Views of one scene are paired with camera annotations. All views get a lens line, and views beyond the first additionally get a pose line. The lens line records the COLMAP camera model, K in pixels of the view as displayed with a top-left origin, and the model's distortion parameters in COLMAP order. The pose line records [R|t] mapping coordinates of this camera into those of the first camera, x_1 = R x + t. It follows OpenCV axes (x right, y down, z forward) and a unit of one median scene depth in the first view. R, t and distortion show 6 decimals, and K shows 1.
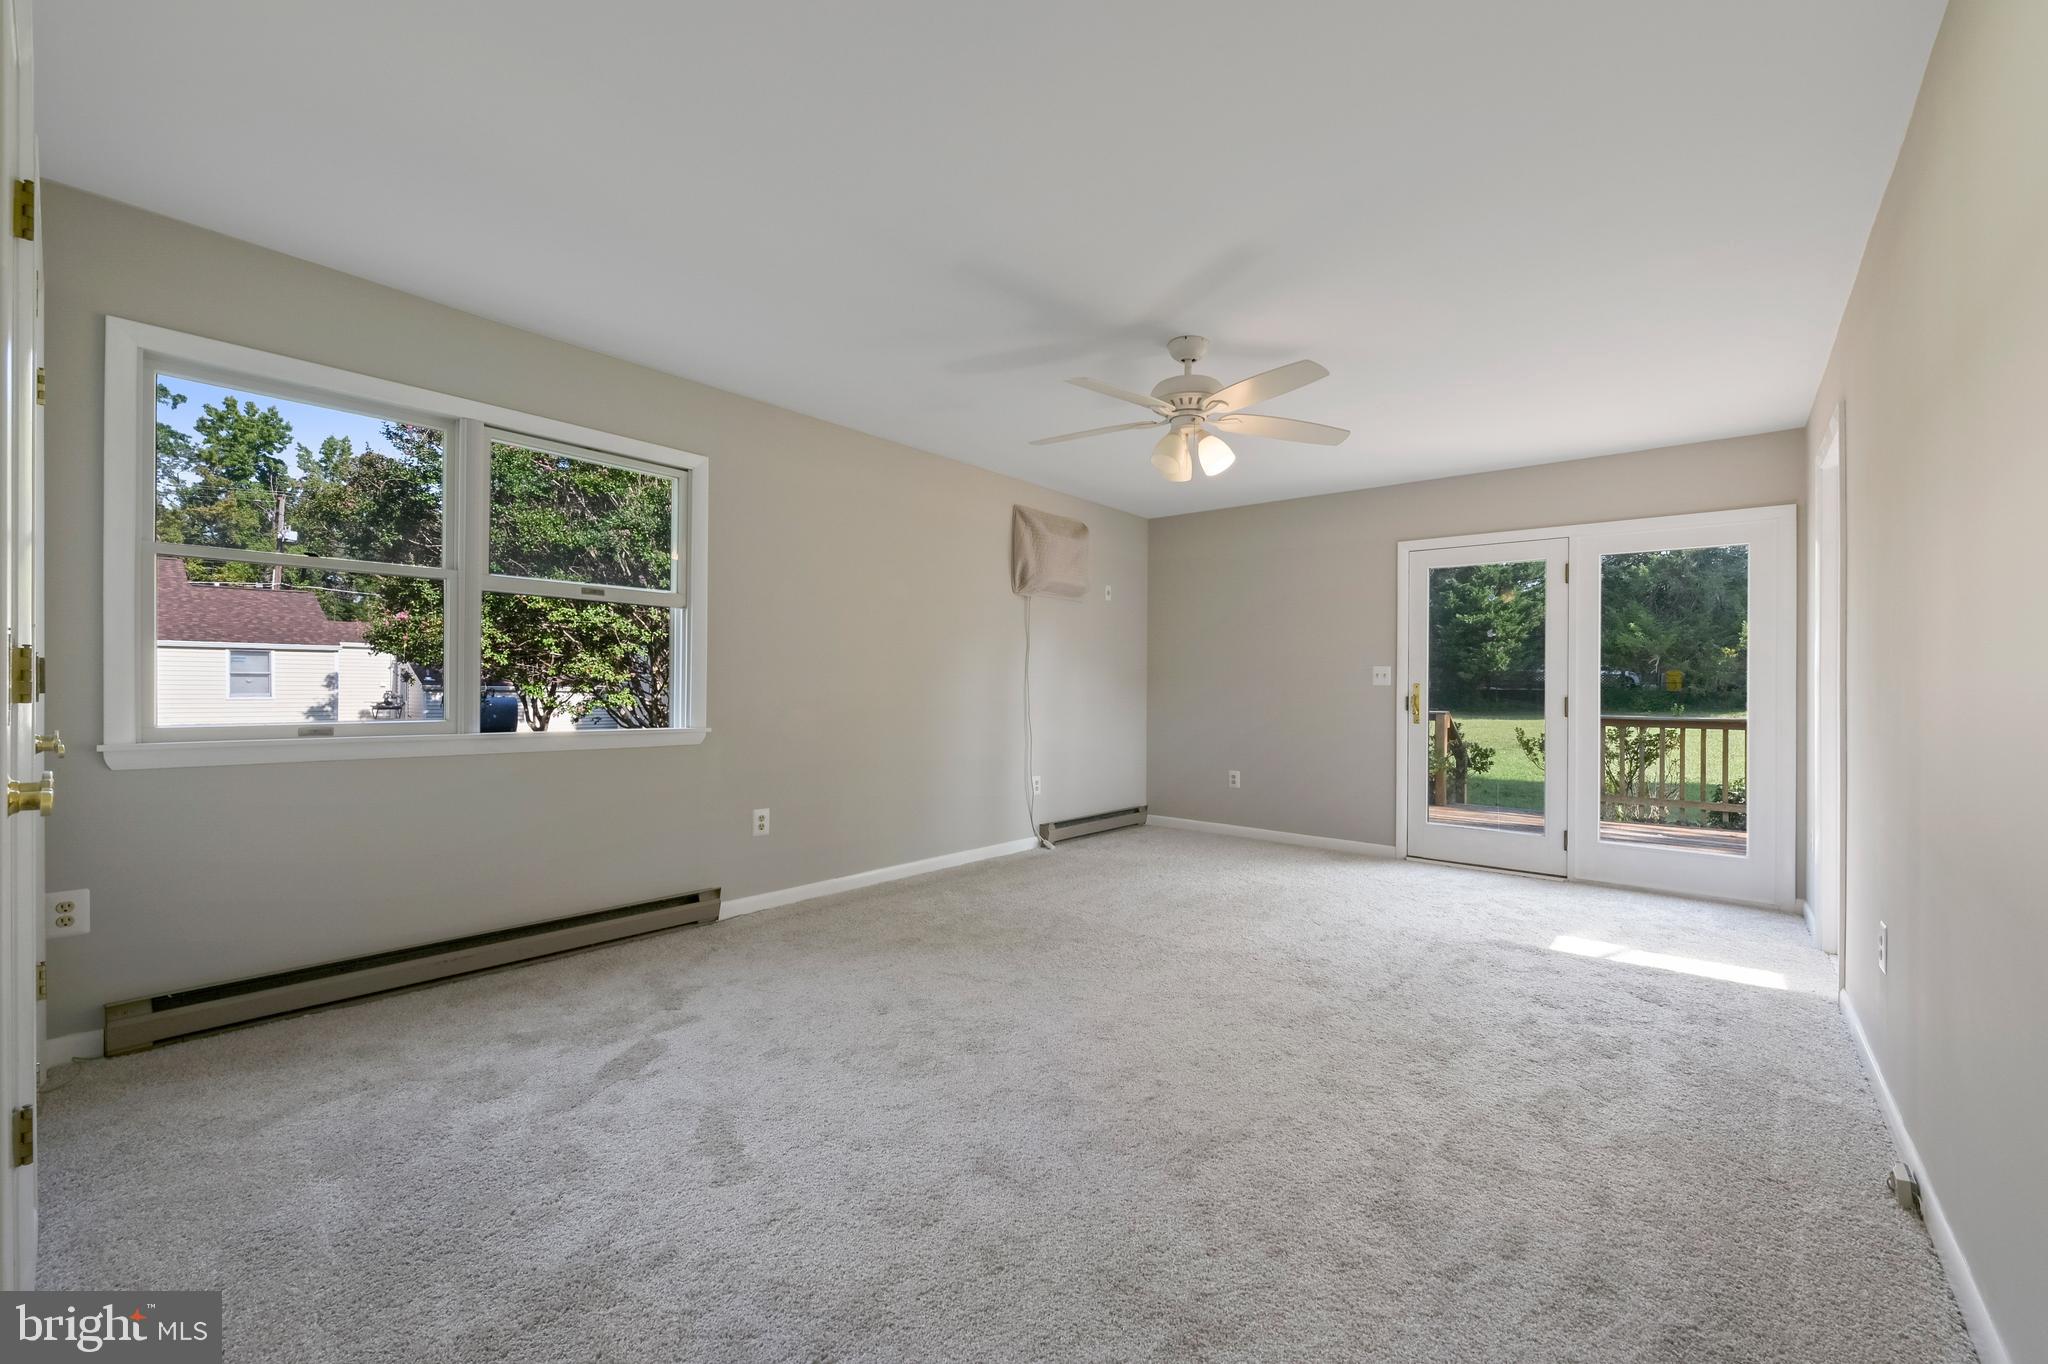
lens RADIAL K [[819.2, 0, 1019.6], [0, 819.2, 692.2], [0, 0, 1]] dist [-0.011251, -0.000337]
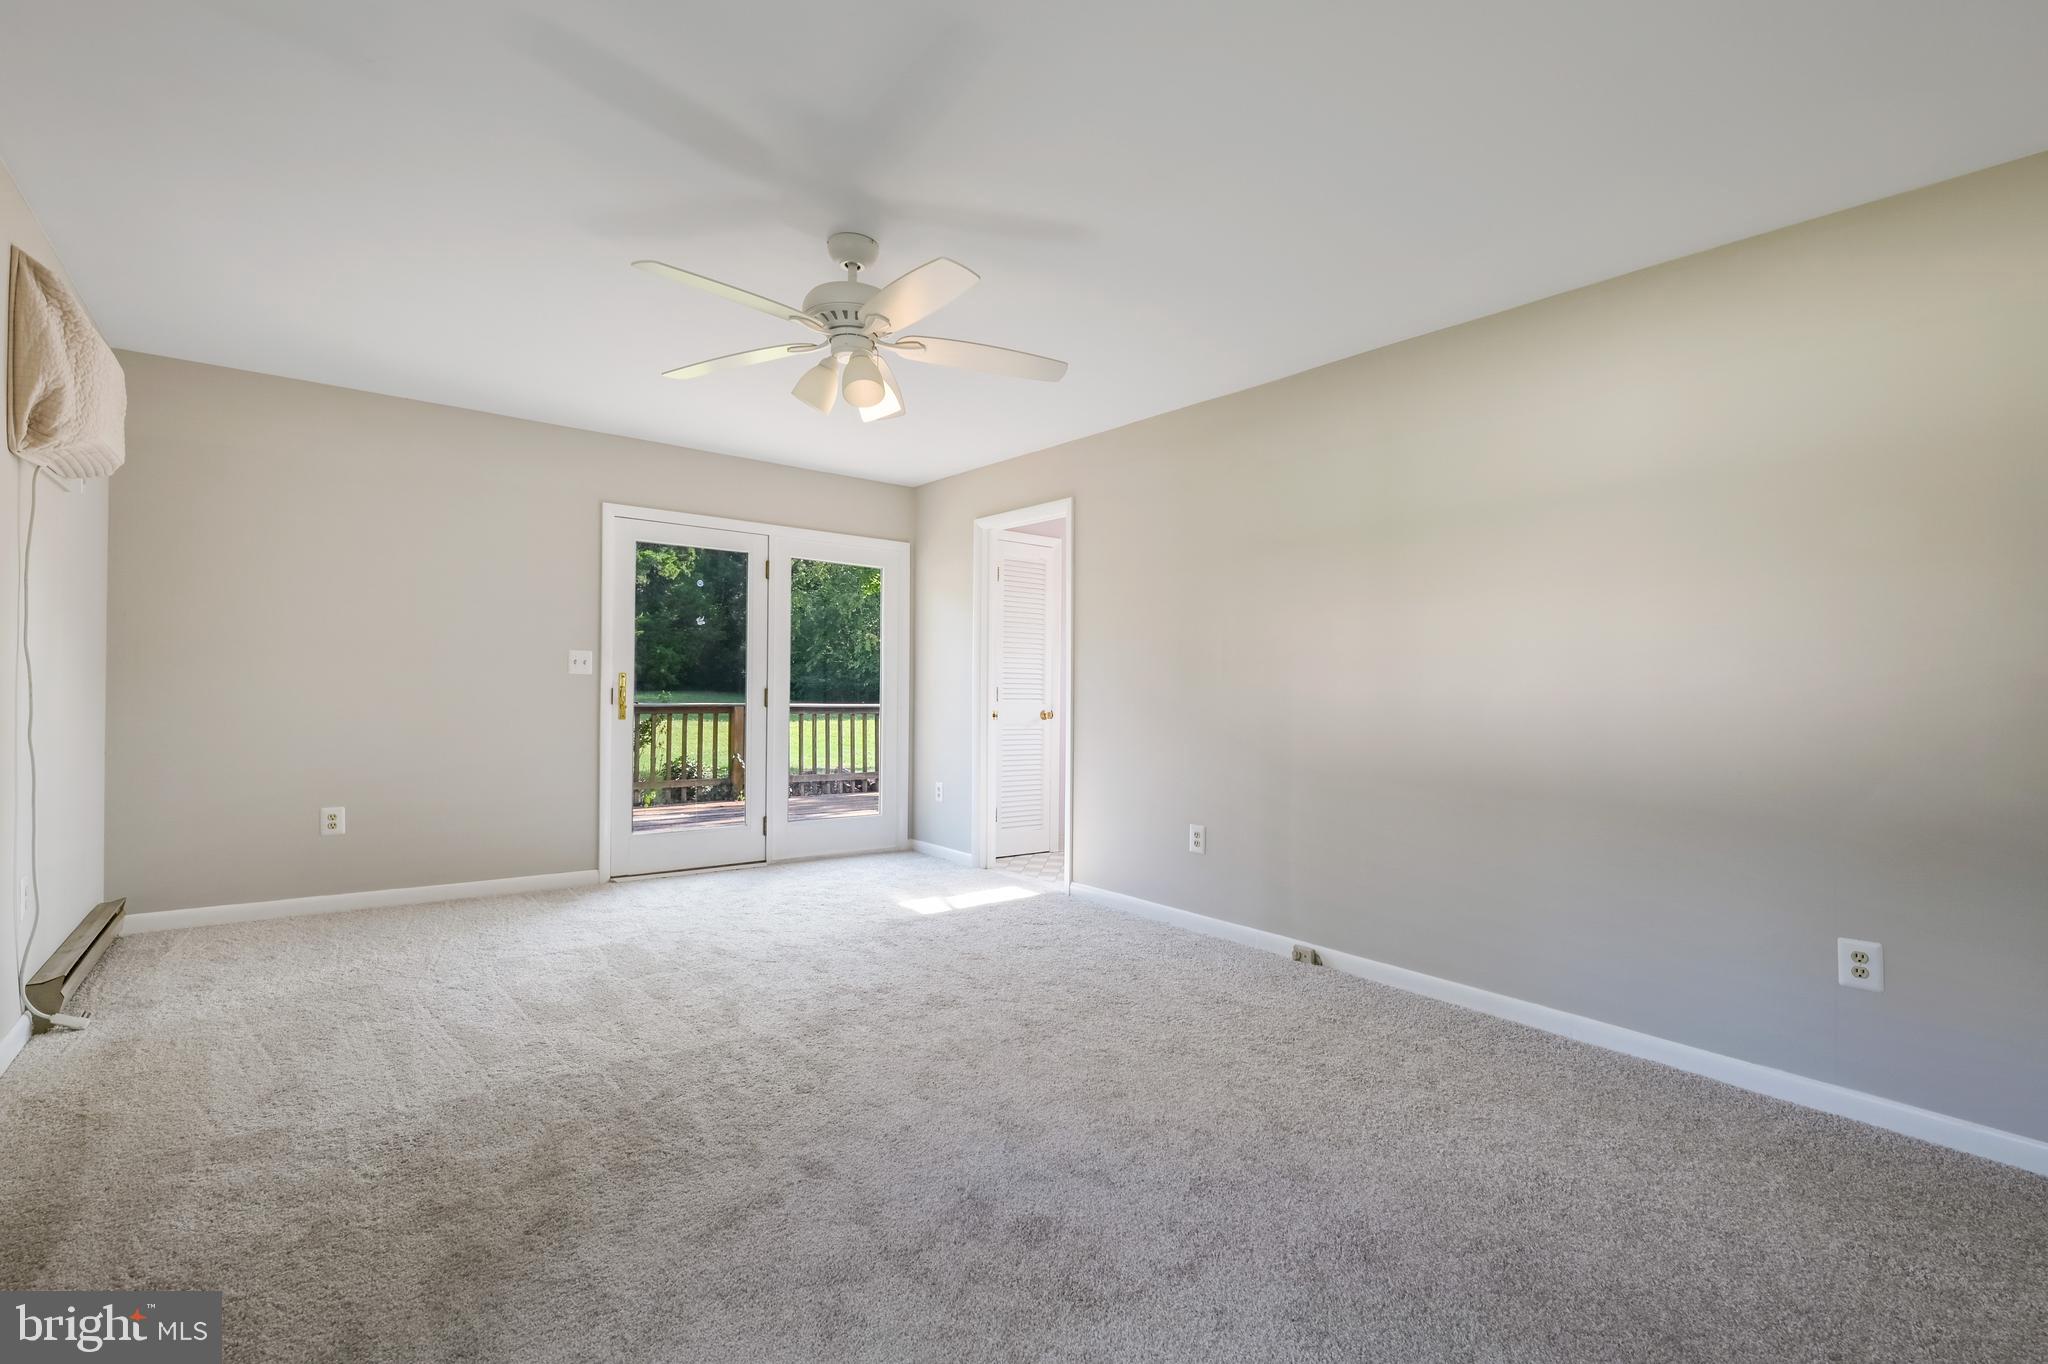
lens RADIAL K [[911.5, 0, 1025.3], [0, 911.5, 669.8], [0, 0, 1]] dist [-0.003502, -0.000726]
pose [[0.203160, 0.009693, 0.979097, -0.446497], [-0.007966, 0.999934, -0.008246, -0.011325], [-0.979113, -0.006125, 0.203224, 0.485417]]
